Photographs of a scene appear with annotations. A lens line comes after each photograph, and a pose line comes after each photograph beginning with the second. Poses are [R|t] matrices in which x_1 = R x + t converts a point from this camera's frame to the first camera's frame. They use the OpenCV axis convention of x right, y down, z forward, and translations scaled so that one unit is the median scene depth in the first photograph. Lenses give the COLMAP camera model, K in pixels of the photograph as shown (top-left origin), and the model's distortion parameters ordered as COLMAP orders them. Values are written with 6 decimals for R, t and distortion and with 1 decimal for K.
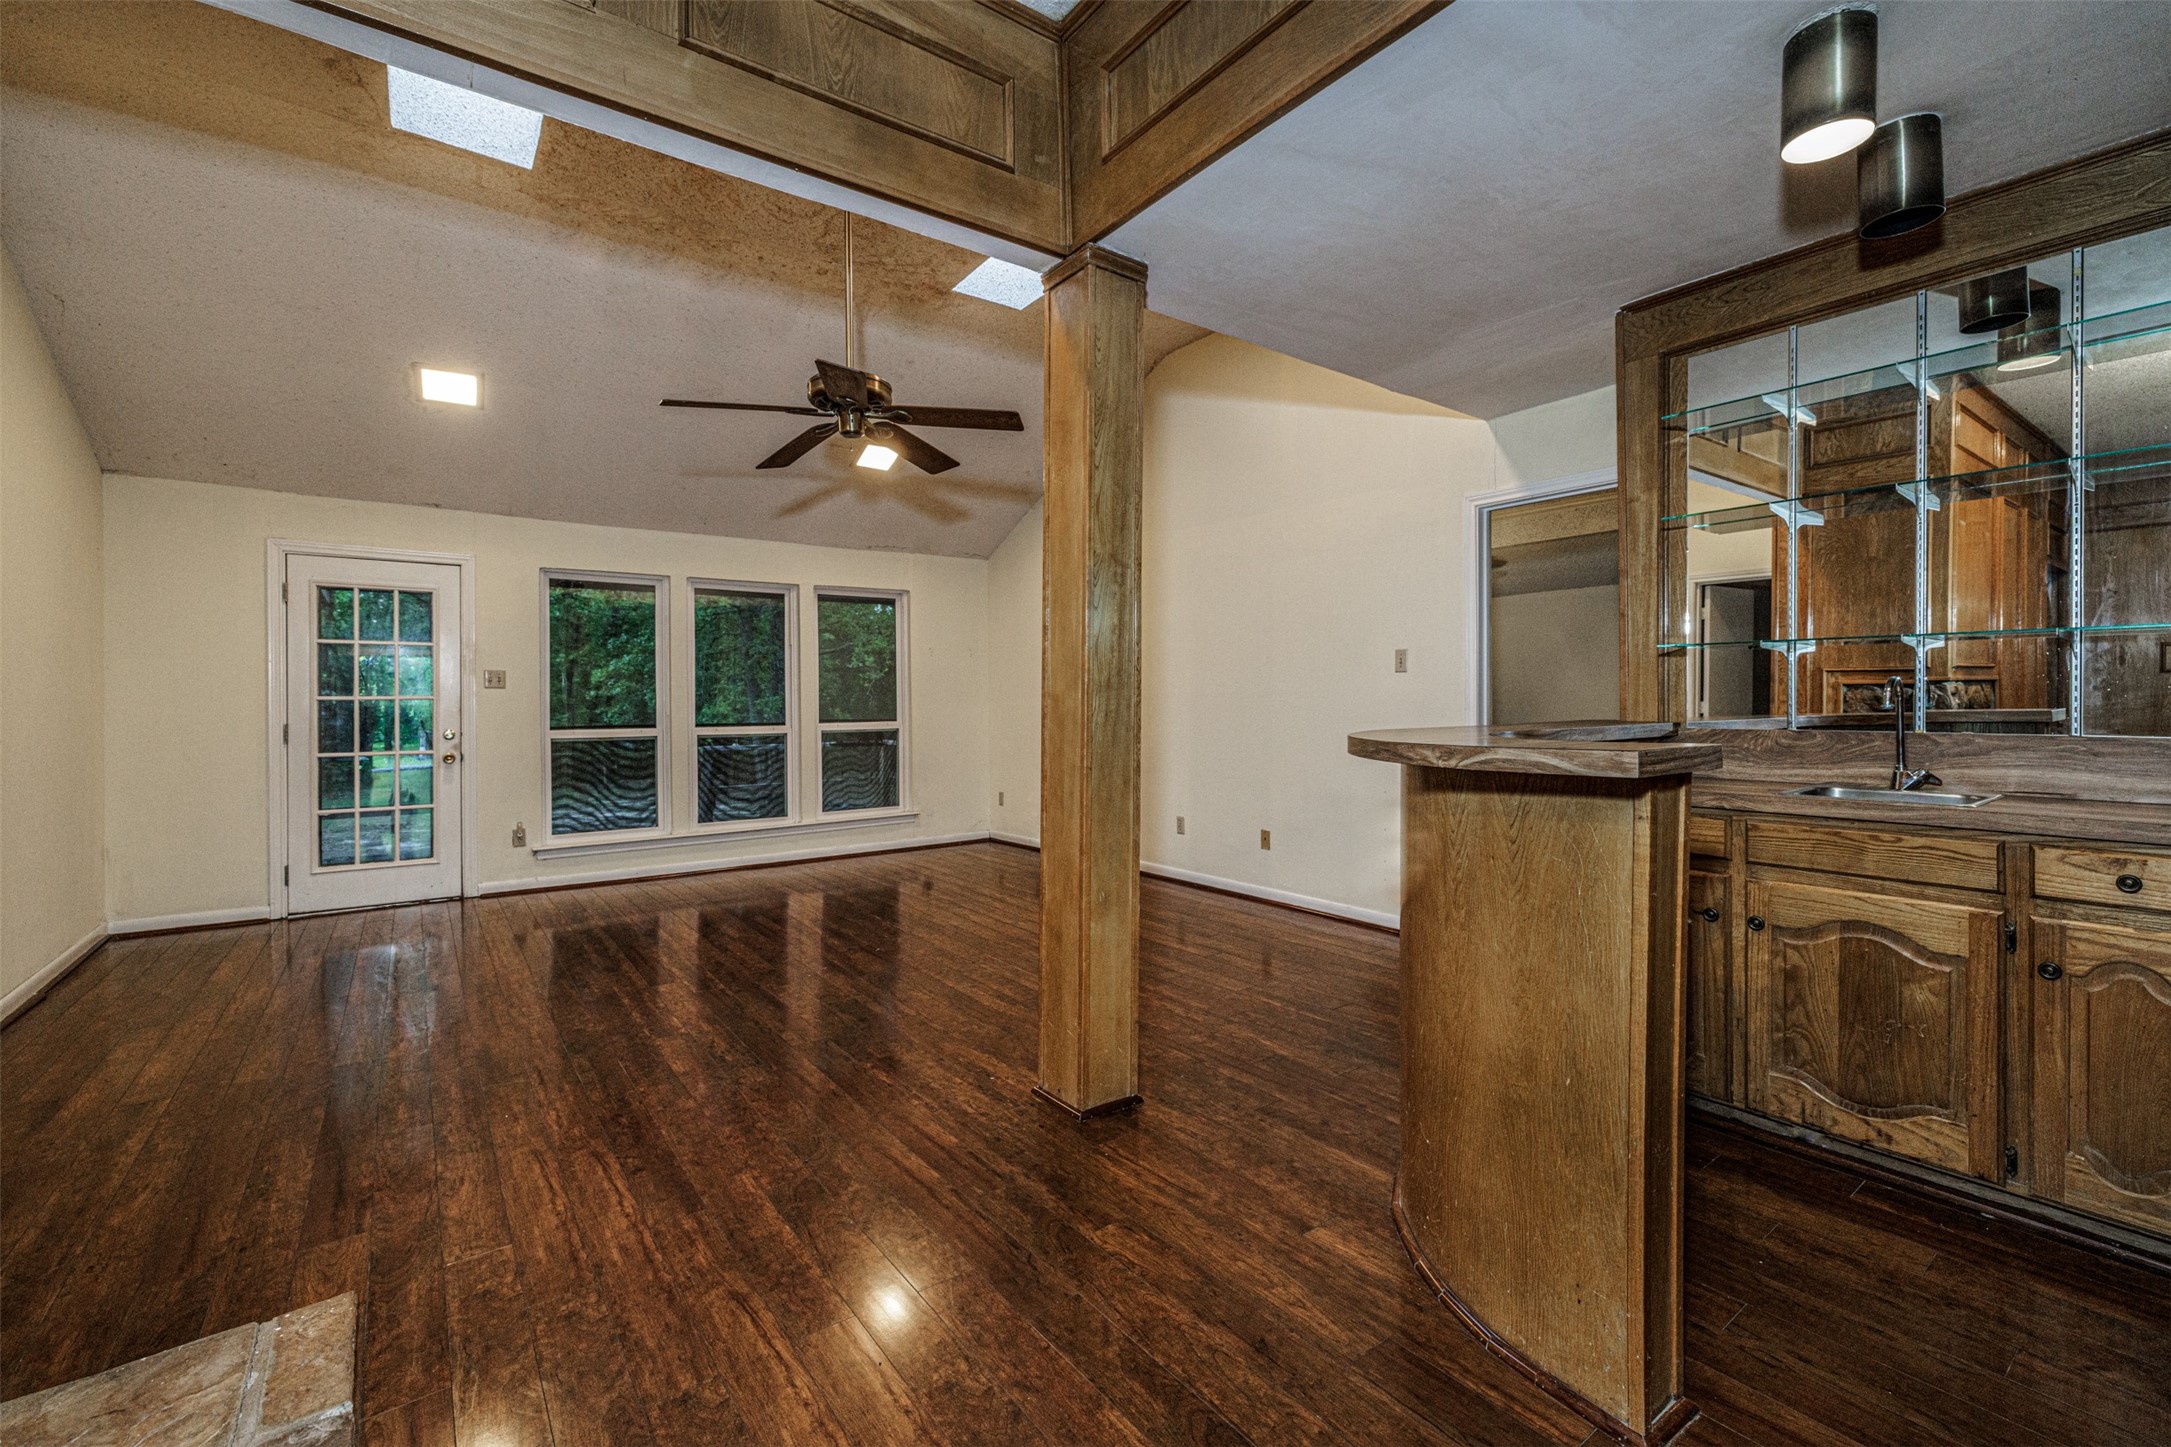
lens RADIAL K [[923.9, 0, 1077.0], [0, 923.9, 709.0], [0, 0, 1]] dist [0.000447, 0.000467]
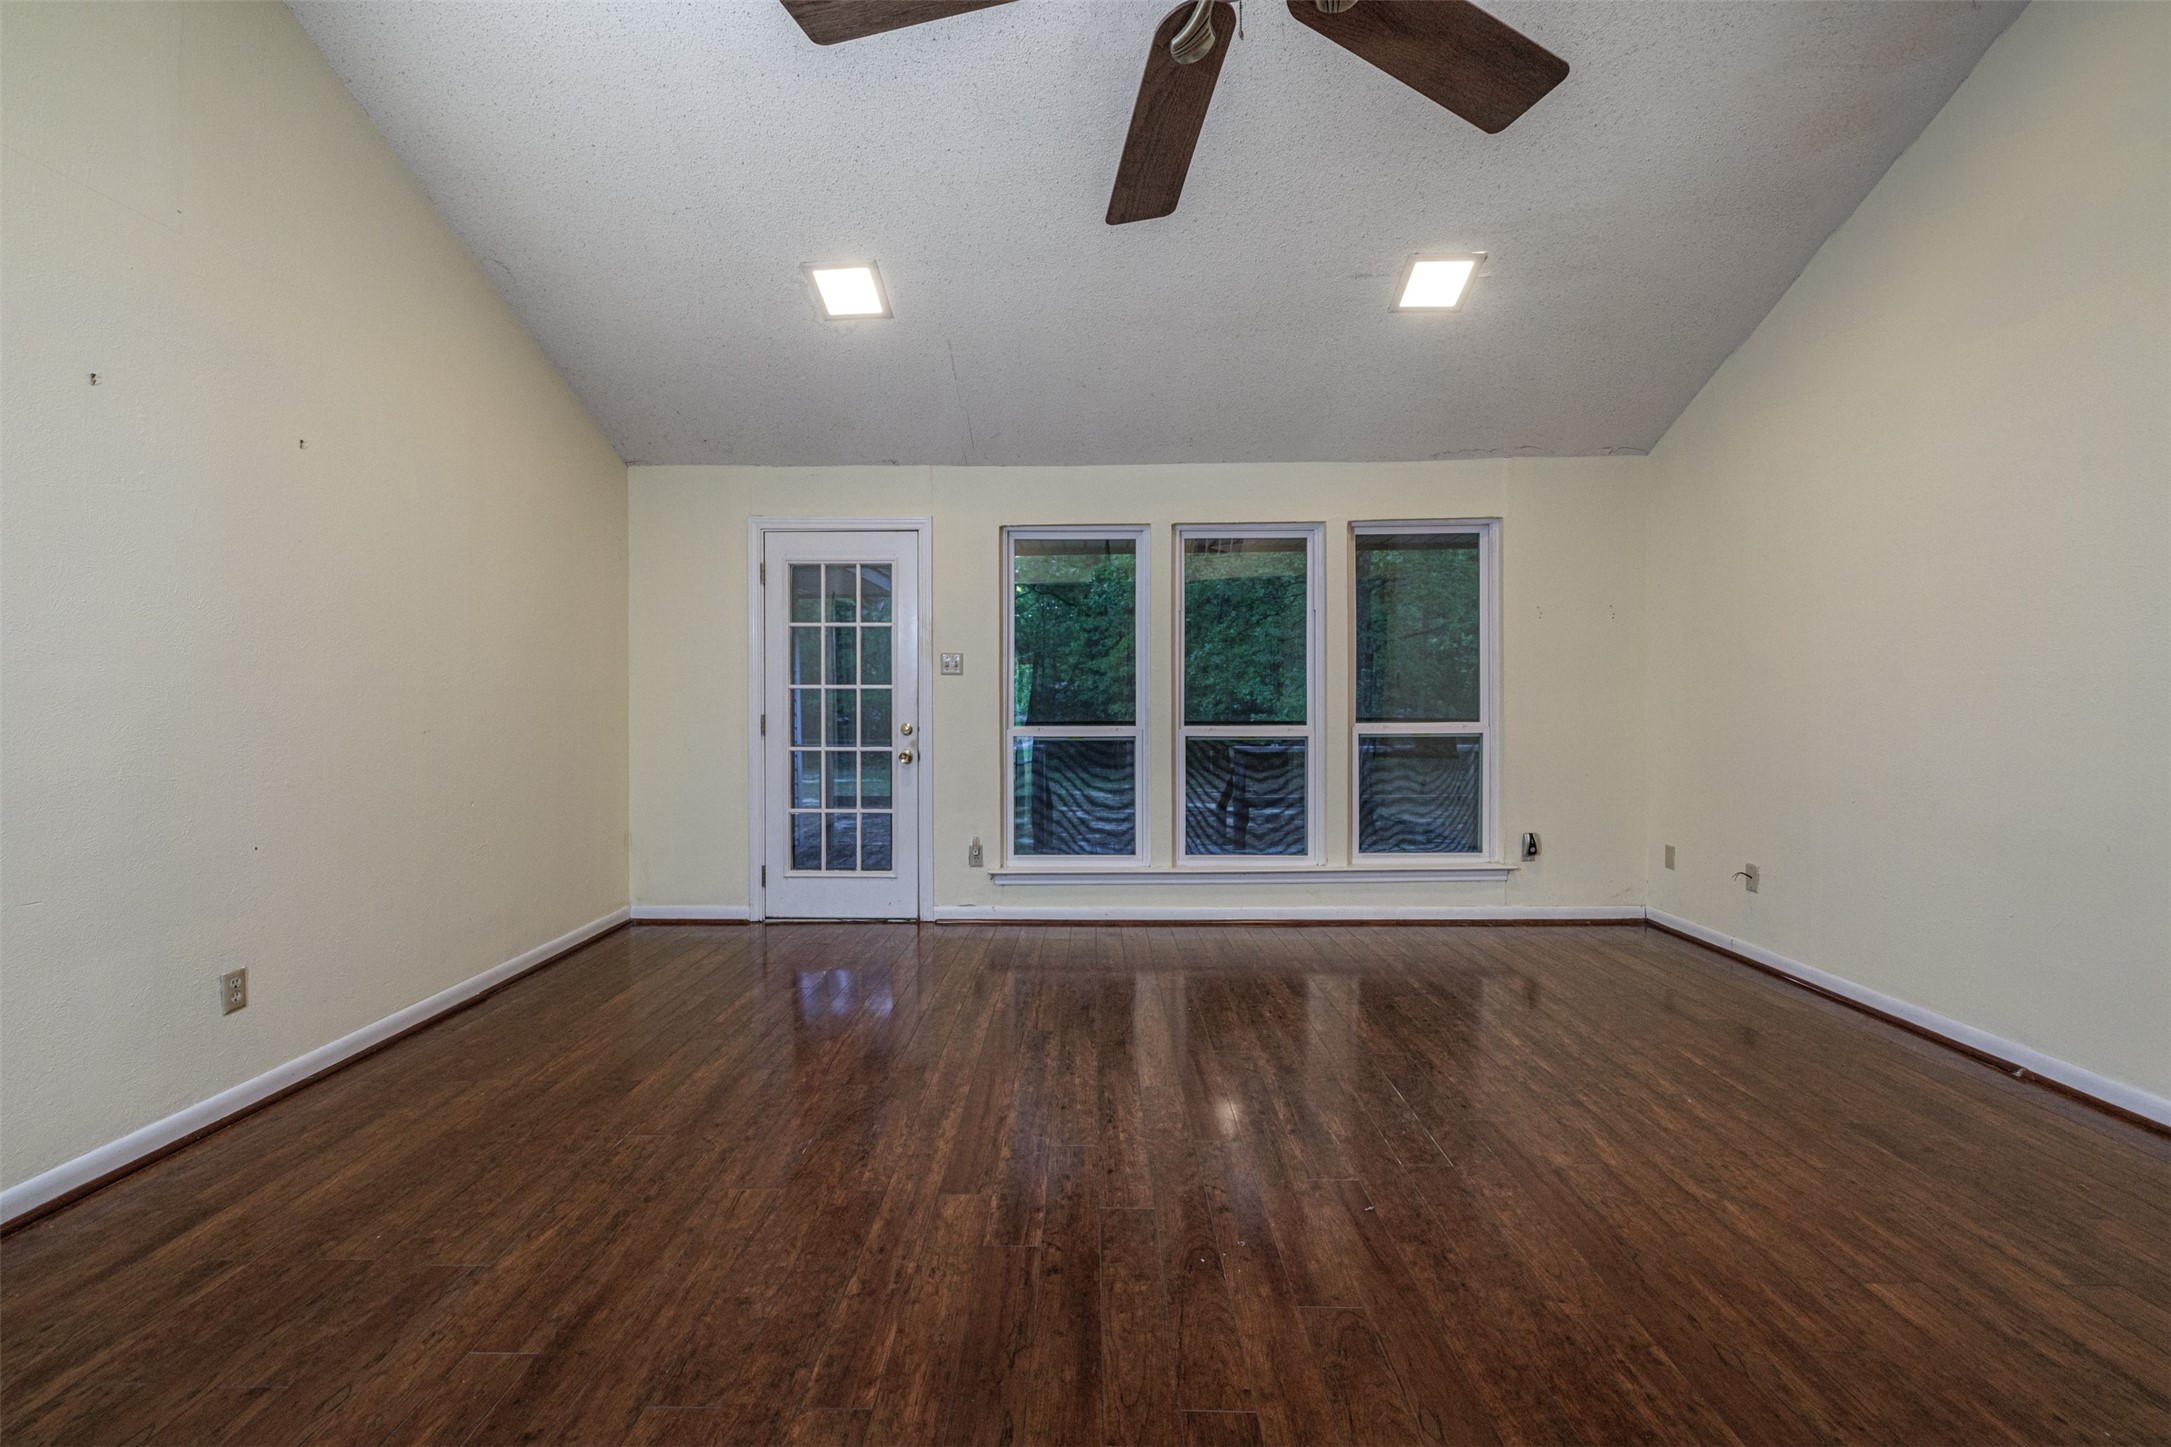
lens RADIAL K [[923.9, 0, 1067.6], [0, 923.9, 703.4], [0, 0, 1]] dist [0.000447, 0.000467]
pose [[0.794190, 0.008156, -0.607615, -0.040601], [-0.006684, 0.999967, 0.004687, -0.001445], [0.607632, 0.000339, 0.794218, 0.407665]]
